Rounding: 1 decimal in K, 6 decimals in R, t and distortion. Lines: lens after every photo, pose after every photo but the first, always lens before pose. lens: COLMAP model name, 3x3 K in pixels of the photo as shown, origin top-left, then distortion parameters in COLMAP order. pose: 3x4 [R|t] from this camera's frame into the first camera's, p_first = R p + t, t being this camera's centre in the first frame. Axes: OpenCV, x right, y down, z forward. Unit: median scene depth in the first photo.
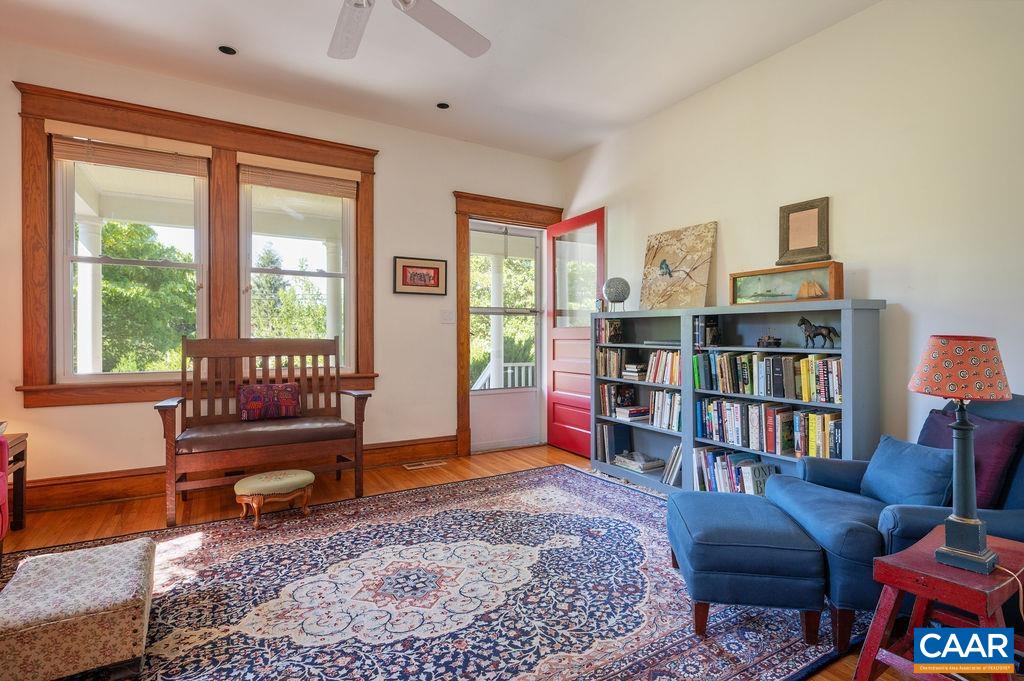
lens RADIAL K [[505.3, 0, 512.0], [0, 505.3, 340.5], [0, 0, 1]] dist [-0.001739, -0.000393]
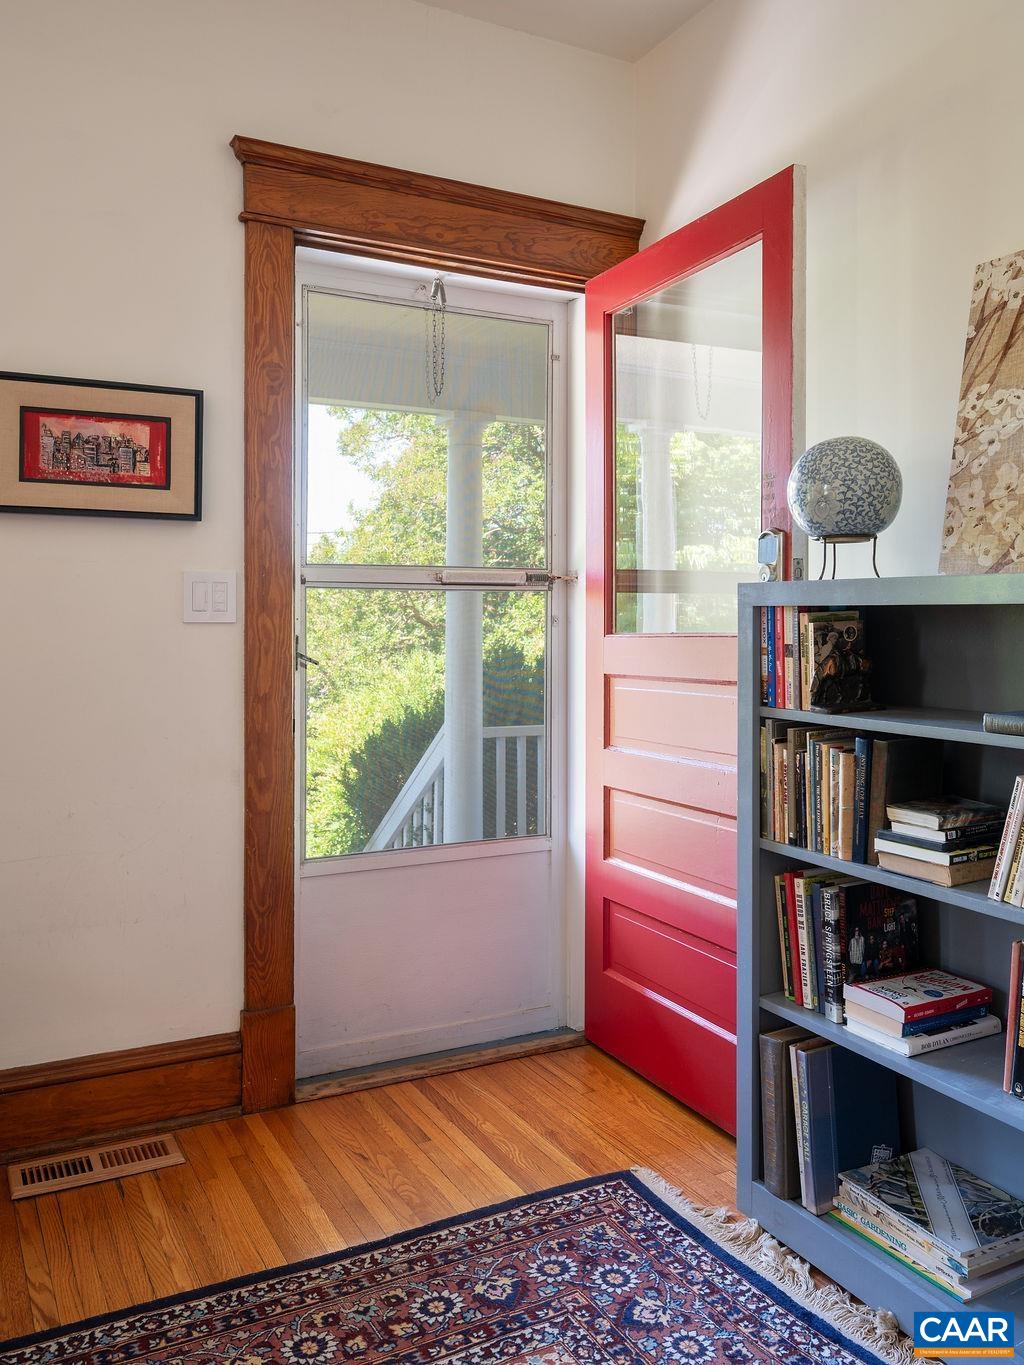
lens RADIAL K [[1088.1, 0, 508.2], [0, 1088.1, 654.0], [0, 0, 1]] dist [-0.000965, 0.000408]
pose [[0.998425, 0.000500, -0.056094, 0.072854], [0.000311, 0.999896, 0.014449, -0.027711], [0.056095, -0.014443, 0.998321, 0.457736]]
